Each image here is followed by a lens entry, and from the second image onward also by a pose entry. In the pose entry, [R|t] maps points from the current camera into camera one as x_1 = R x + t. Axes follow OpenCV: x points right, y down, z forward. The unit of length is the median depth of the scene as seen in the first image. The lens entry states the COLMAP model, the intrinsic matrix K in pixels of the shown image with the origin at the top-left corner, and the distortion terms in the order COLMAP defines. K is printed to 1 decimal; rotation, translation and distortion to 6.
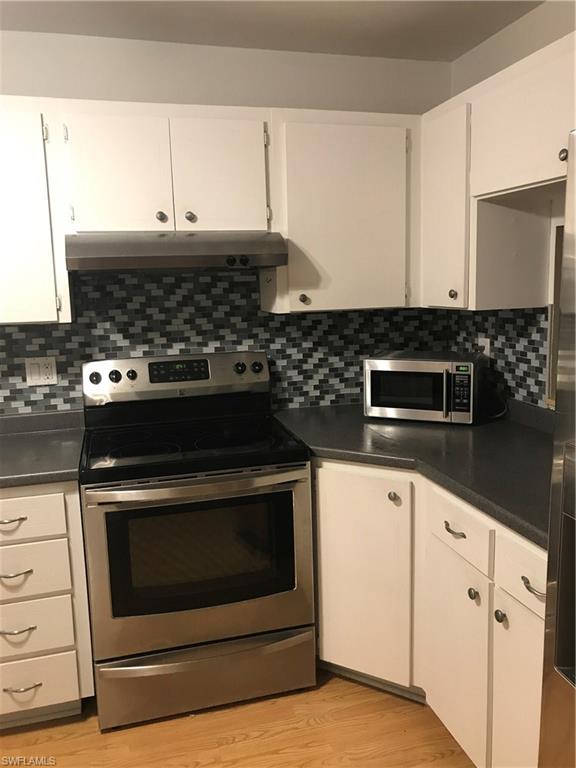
lens RADIAL K [[619.0, 0, 289.6], [0, 619.0, 381.0], [0, 0, 1]] dist [0.016095, -0.035239]
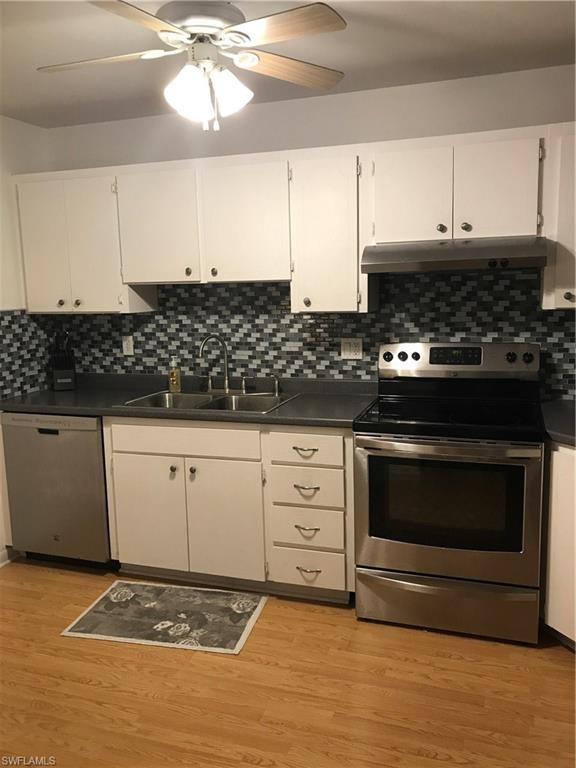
lens RADIAL K [[619.0, 0, 286.3], [0, 619.0, 386.9], [0, 0, 1]] dist [0.016095, -0.035239]
pose [[0.822060, 0.098728, -0.560777, 0.242895], [-0.082526, 0.995113, 0.054218, 0.005626], [0.563389, 0.001708, 0.826190, -0.173653]]
